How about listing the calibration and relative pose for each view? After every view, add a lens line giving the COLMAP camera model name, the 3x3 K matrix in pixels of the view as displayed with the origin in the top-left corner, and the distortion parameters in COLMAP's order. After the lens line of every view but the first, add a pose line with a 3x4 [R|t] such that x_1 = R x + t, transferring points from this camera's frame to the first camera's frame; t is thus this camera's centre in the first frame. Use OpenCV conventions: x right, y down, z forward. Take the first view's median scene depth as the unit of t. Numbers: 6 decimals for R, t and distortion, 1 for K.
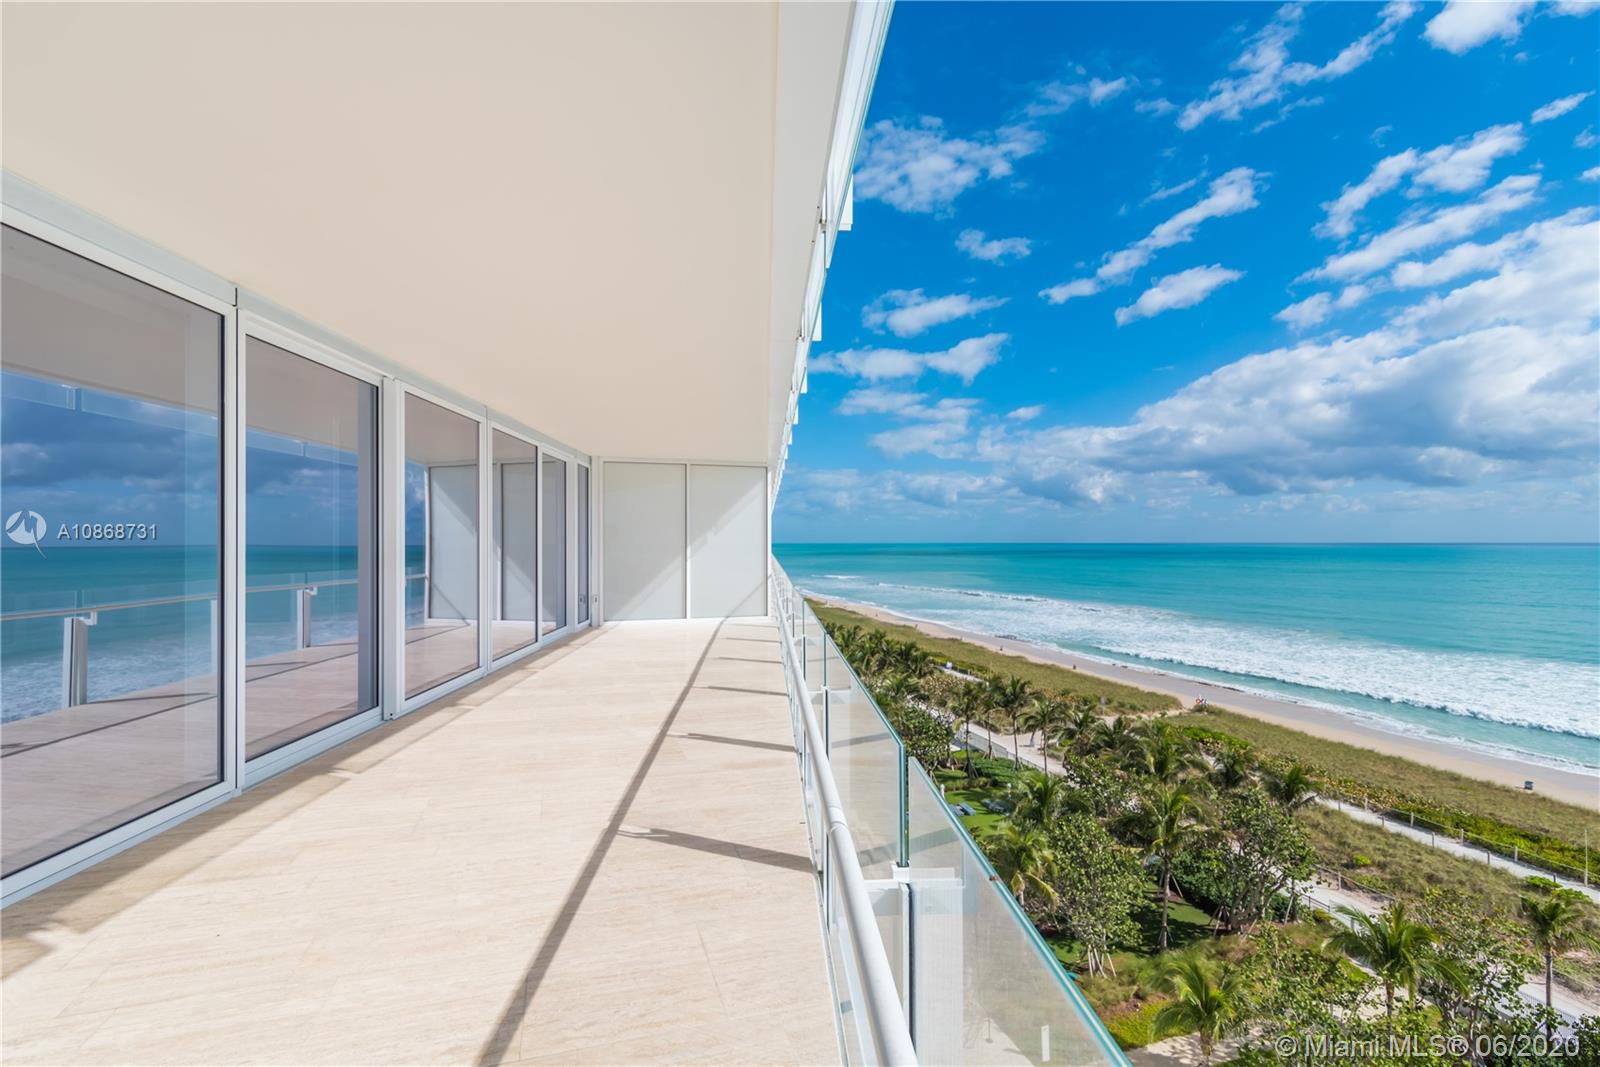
lens RADIAL K [[783.7, 0, 800.0], [0, 783.7, 533.5], [0, 0, 1]] dist [0.031566, -0.012550]
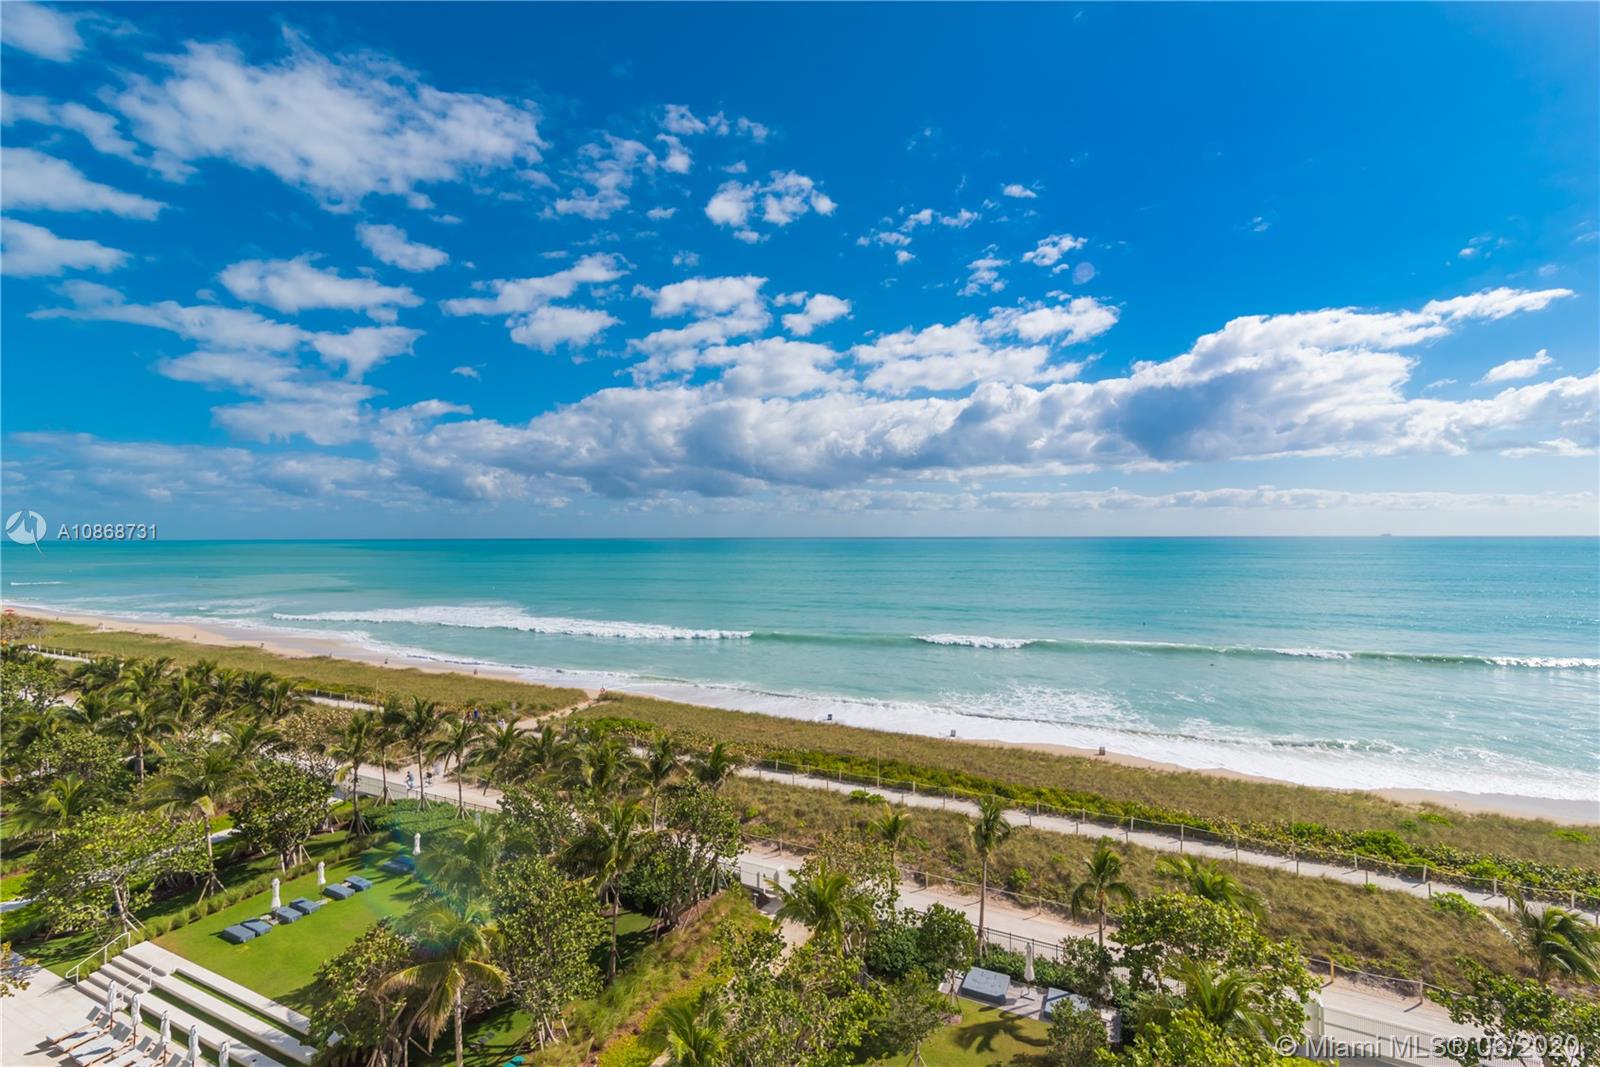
lens RADIAL K [[721.2, 0, 796.7], [0, 721.2, 536.4], [0, 0, 1]] dist [0.014146, -0.000715]
pose [[0.698463, -0.000040, 0.715646, 0.001869], [-0.005062, 0.999975, 0.004996, 0.004162], [-0.715628, -0.007112, 0.698445, 0.192803]]
